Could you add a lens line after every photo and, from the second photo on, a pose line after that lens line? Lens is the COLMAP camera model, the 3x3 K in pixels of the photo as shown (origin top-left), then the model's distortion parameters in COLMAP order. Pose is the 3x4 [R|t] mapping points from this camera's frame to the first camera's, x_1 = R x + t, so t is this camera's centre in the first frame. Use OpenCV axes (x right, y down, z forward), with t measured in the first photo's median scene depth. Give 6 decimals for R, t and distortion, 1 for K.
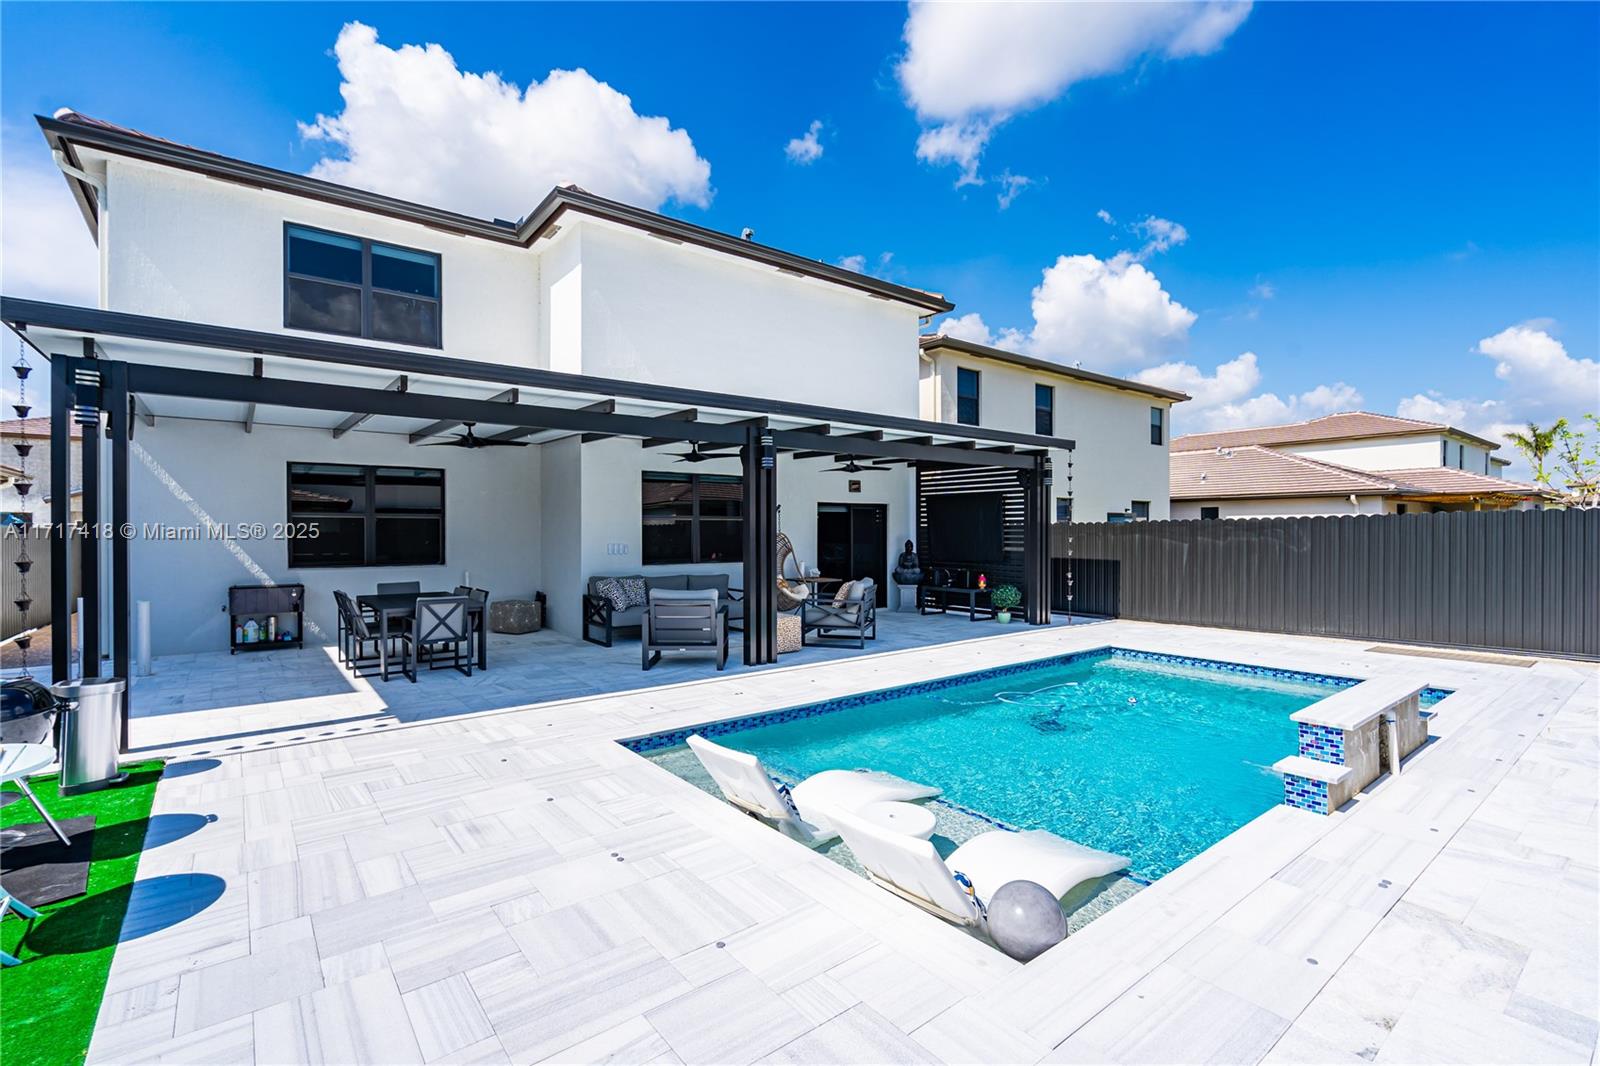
lens RADIAL K [[732.5, 0, 789.8], [0, 732.5, 531.8], [0, 0, 1]] dist [-0.006109, -0.000008]
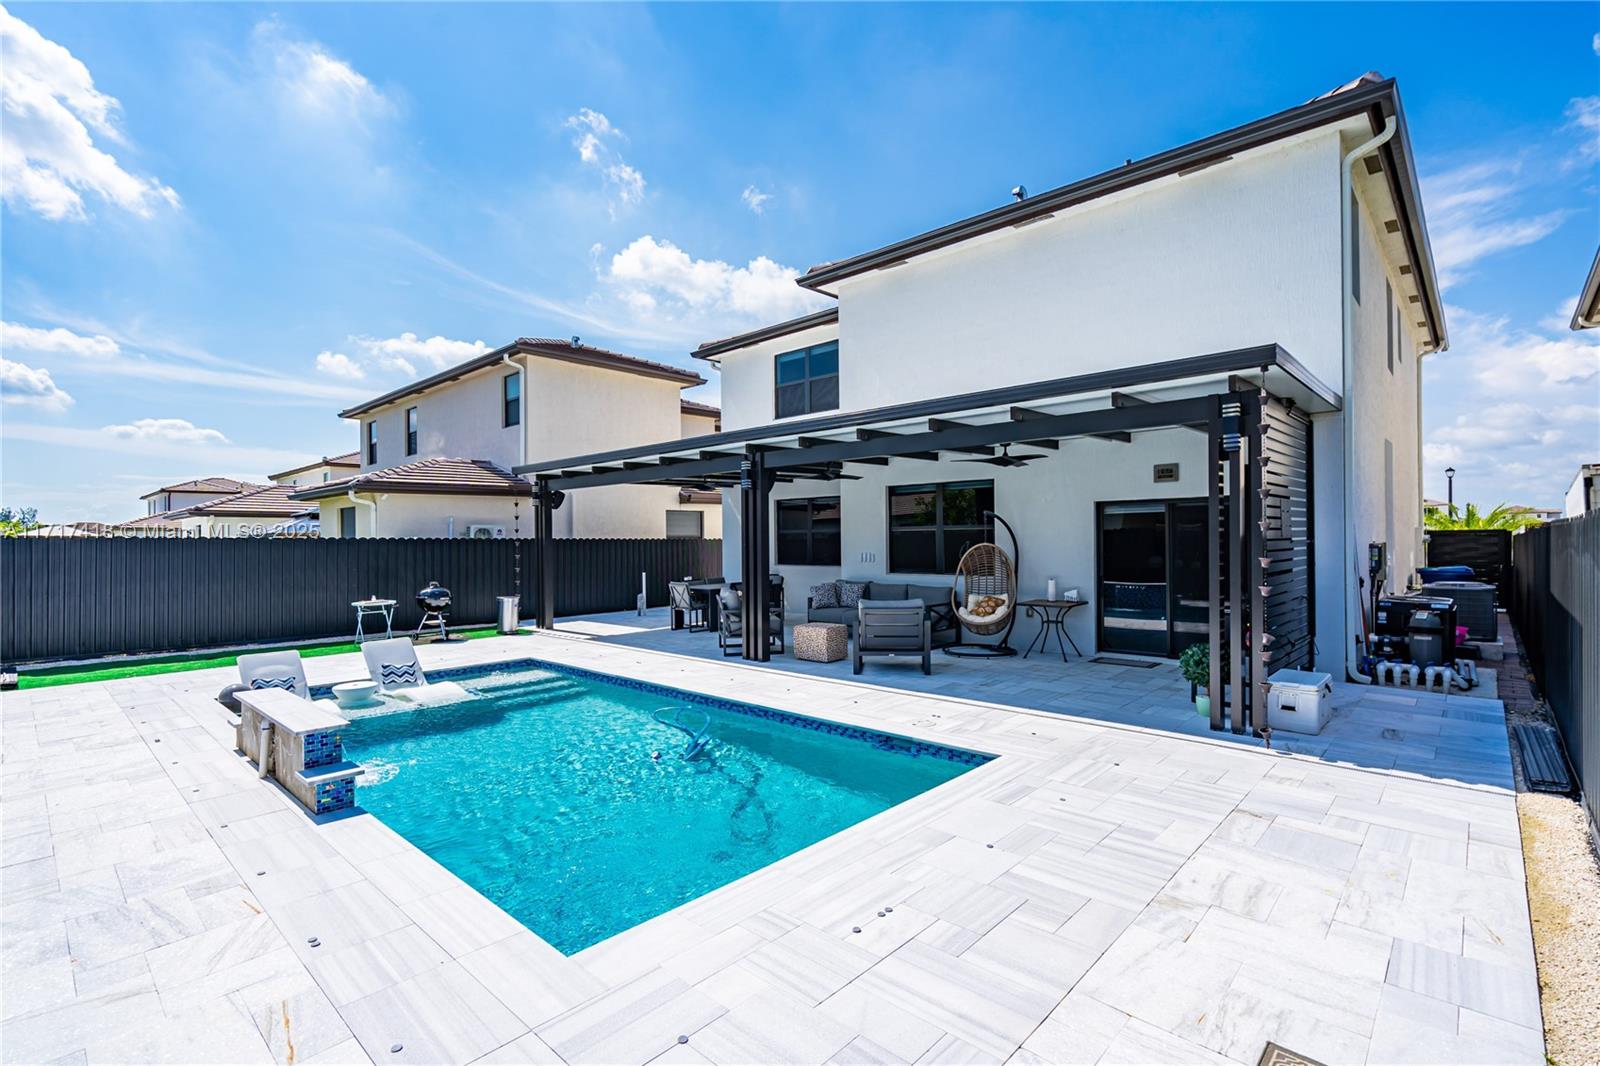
lens RADIAL K [[732.5, 0, 795.9], [0, 732.5, 537.9], [0, 0, 1]] dist [-0.006109, -0.000008]
pose [[0.165789, -0.008598, -0.986124, 0.842477], [0.007948, 0.999941, -0.007382, 0.000695], [0.986129, -0.006614, 0.165847, 0.681122]]
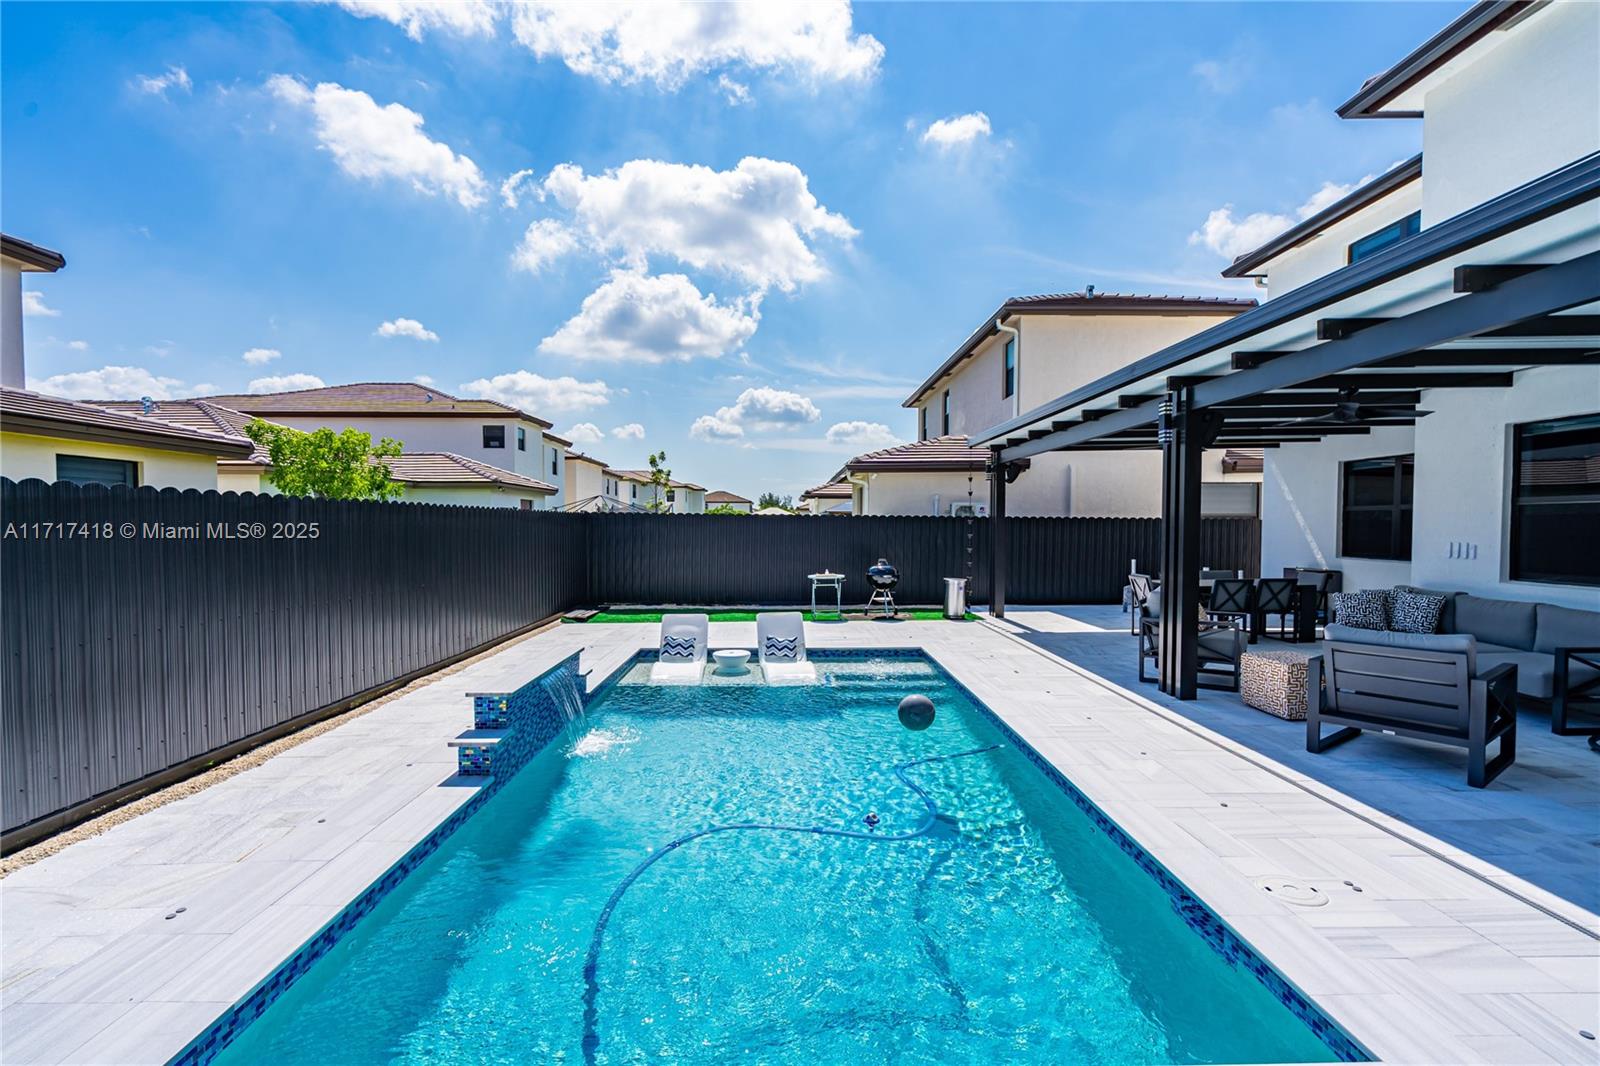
lens RADIAL K [[732.5, 0, 796.4], [0, 732.5, 541.4], [0, 0, 1]] dist [-0.006109, -0.000008]
pose [[-0.597460, 0.015614, -0.801747, 0.628495], [-0.004684, 0.999725, 0.022960, 0.002864], [0.801885, 0.017473, -0.597223, 0.883022]]
